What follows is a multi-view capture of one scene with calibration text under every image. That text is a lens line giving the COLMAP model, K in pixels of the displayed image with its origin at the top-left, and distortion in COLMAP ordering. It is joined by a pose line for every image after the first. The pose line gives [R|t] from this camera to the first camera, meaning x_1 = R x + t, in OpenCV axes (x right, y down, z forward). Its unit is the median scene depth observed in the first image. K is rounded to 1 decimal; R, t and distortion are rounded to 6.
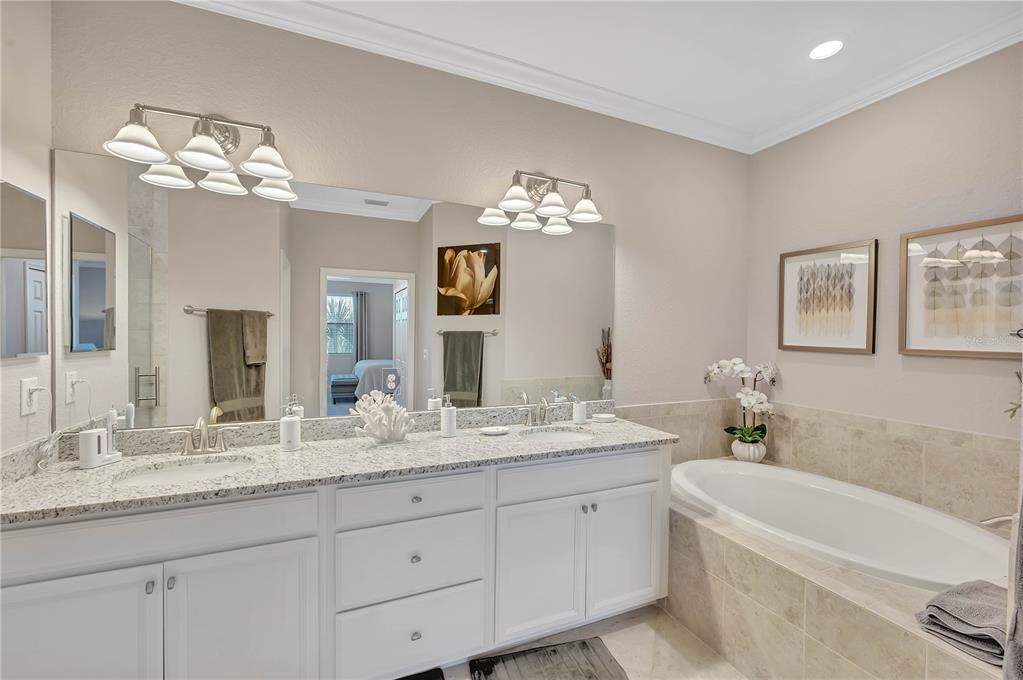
lens RADIAL K [[421.8, 0, 512.1], [0, 421.8, 343.2], [0, 0, 1]] dist [-0.001591, -0.000152]
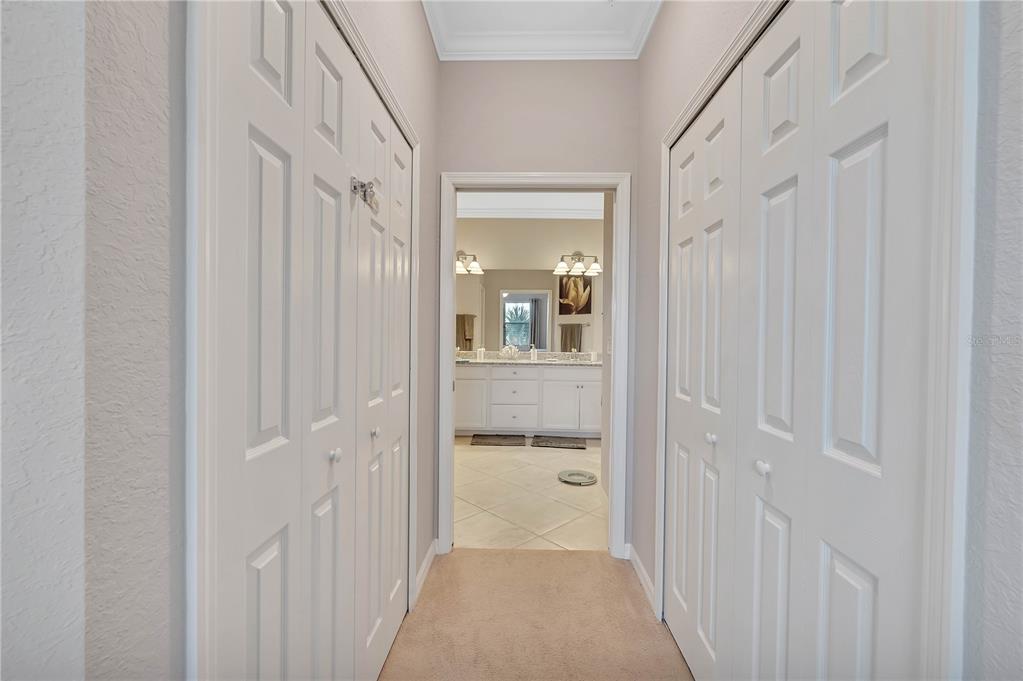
lens RADIAL K [[421.8, 0, 512.1], [0, 421.8, 343.7], [0, 0, 1]] dist [-0.001591, -0.000152]
pose [[0.906855, 0.007754, -0.421371, 0.539902], [-0.007972, 0.999967, 0.001244, 0.073007], [0.421367, 0.002231, 0.906888, -0.930736]]
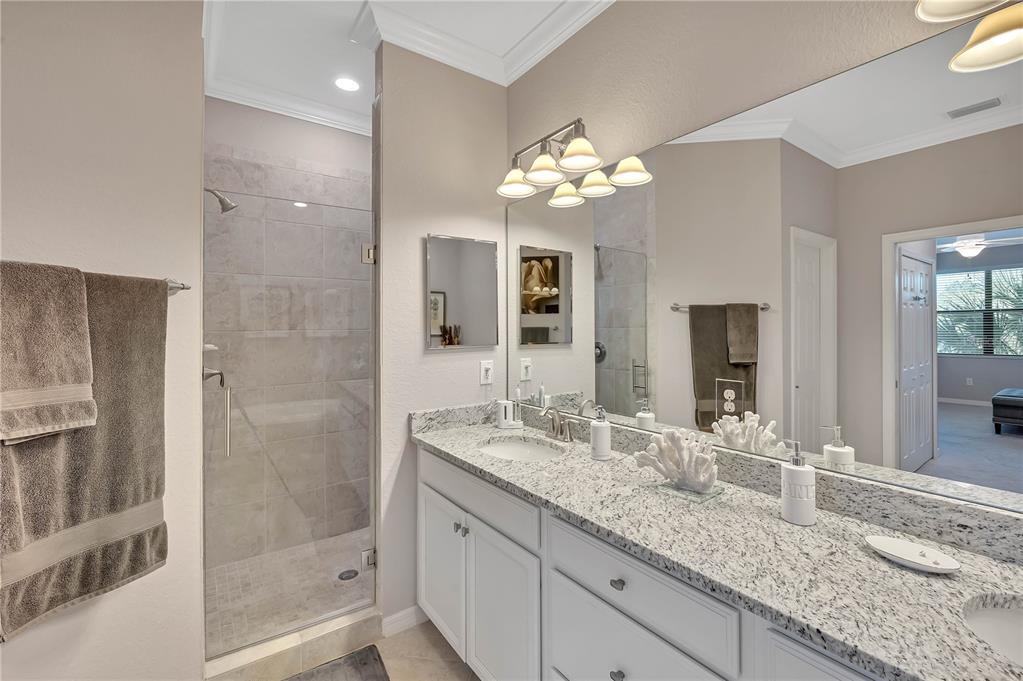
lens RADIAL K [[443.8, 0, 526.1], [0, 443.8, 326.3], [0, 0, 1]] dist [-0.000030, -0.000021]
pose [[0.225534, -0.015103, -0.974118, 0.206596], [-0.013041, 0.999743, -0.018520, -0.005751], [0.974148, 0.016881, 0.225280, 0.349900]]
